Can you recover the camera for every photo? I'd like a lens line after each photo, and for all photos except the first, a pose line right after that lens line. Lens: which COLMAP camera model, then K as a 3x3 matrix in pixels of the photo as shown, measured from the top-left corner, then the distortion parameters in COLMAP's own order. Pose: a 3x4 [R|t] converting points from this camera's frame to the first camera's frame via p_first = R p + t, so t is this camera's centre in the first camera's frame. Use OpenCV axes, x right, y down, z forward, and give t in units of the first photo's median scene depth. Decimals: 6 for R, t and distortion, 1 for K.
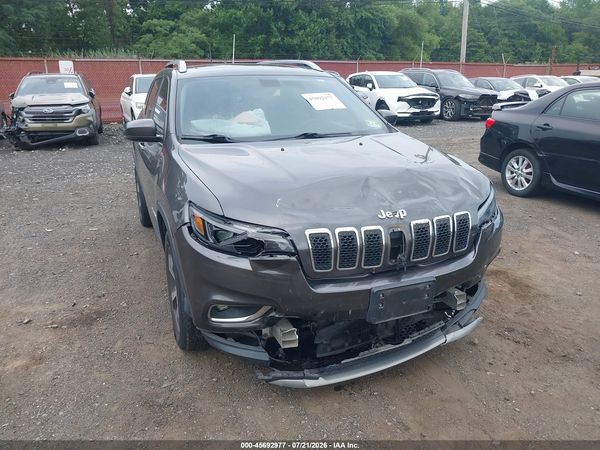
lens RADIAL K [[479.9, 0, 302.5], [0, 479.9, 226.5], [0, 0, 1]] dist [0.001733, 0.000065]
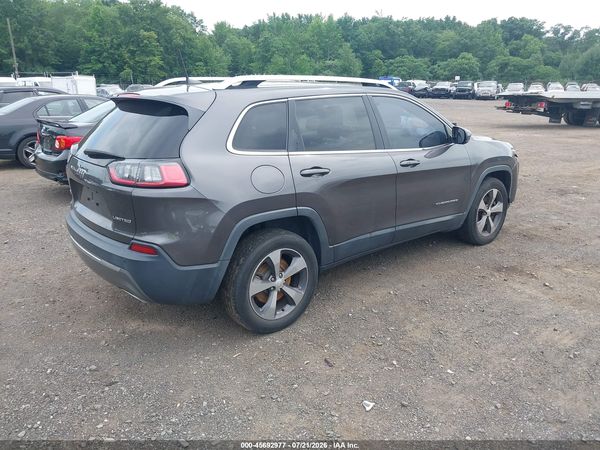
lens RADIAL K [[479.9, 0, 303.6], [0, 479.9, 226.0], [0, 0, 1]] dist [0.001733, 0.000065]
pose [[-0.323989, -0.254773, 0.911110, -1.155268], [0.285272, 0.891922, 0.350850, -0.445647], [-0.902026, 0.373586, -0.216293, 1.396159]]
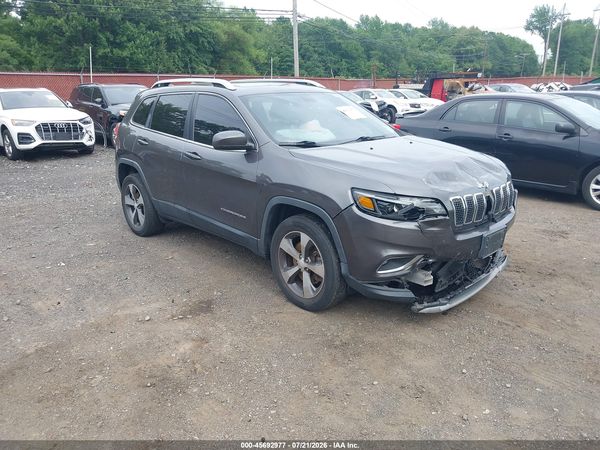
lens RADIAL K [[479.9, 0, 305.4], [0, 479.9, 226.4], [0, 0, 1]] dist [0.001733, 0.000065]
pose [[0.931842, -0.101462, 0.348390, -0.466024], [0.109793, 0.993946, -0.004196, 0.025901], [-0.345855, 0.042161, 0.937340, -0.115497]]
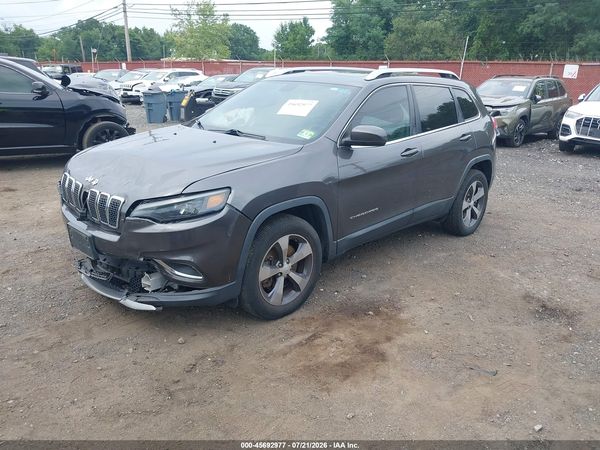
lens RADIAL K [[479.9, 0, 299.2], [0, 479.9, 219.6], [0, 0, 1]] dist [0.001733, 0.000065]
pose [[0.398412, 0.290045, -0.870139, 0.904185], [-0.304653, 0.936670, 0.172730, -0.184927], [0.865132, 0.196273, 0.461544, 0.484168]]
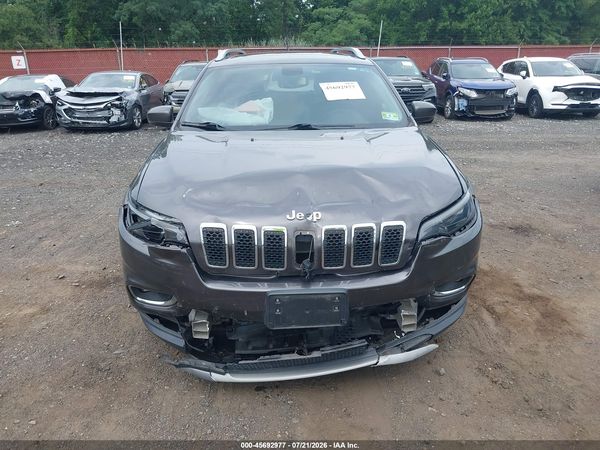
lens RADIAL K [[479.9, 0, 301.1], [0, 479.9, 226.0], [0, 0, 1]] dist [0.001733, 0.000065]
pose [[0.941508, 0.104796, -0.320281, 0.259476], [-0.097026, 0.994471, 0.040169, -0.022941], [0.322720, -0.006744, 0.946470, 0.065857]]
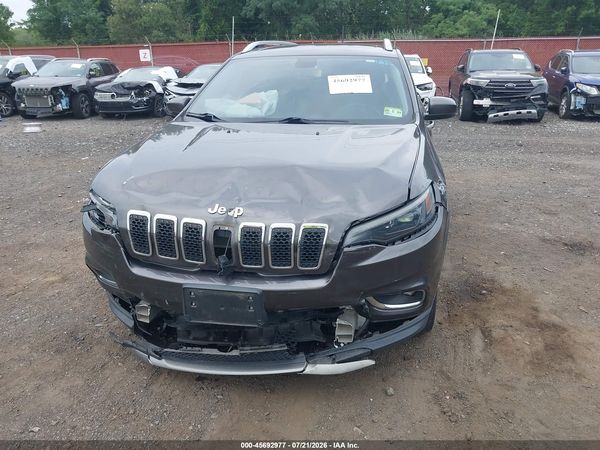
lens RADIAL K [[479.9, 0, 301.4], [0, 479.9, 226.1], [0, 0, 1]] dist [0.001733, 0.000065]
pose [[0.830546, 0.182472, -0.526210, 0.425627], [-0.163154, 0.983071, 0.083381, -0.051474], [0.532516, 0.016601, 0.846257, 0.166689]]
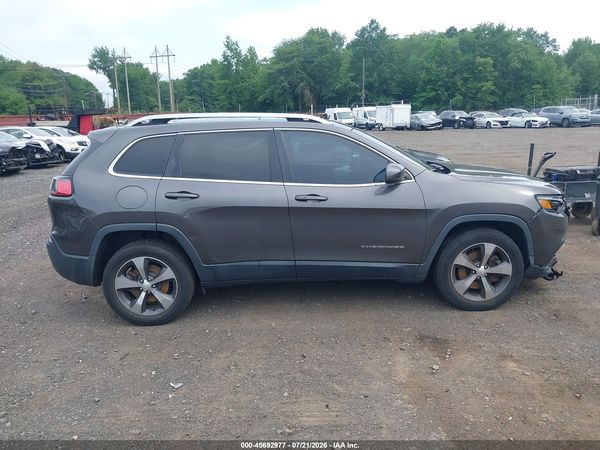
lens RADIAL K [[479.9, 0, 305.1], [0, 479.9, 222.4], [0, 0, 1]] dist [0.001733, 0.000065]
pose [[0.347464, -0.202116, 0.915652, -1.180240], [0.298285, 0.949594, 0.096418, -0.206533], [-0.888985, 0.239623, 0.390238, 0.602724]]
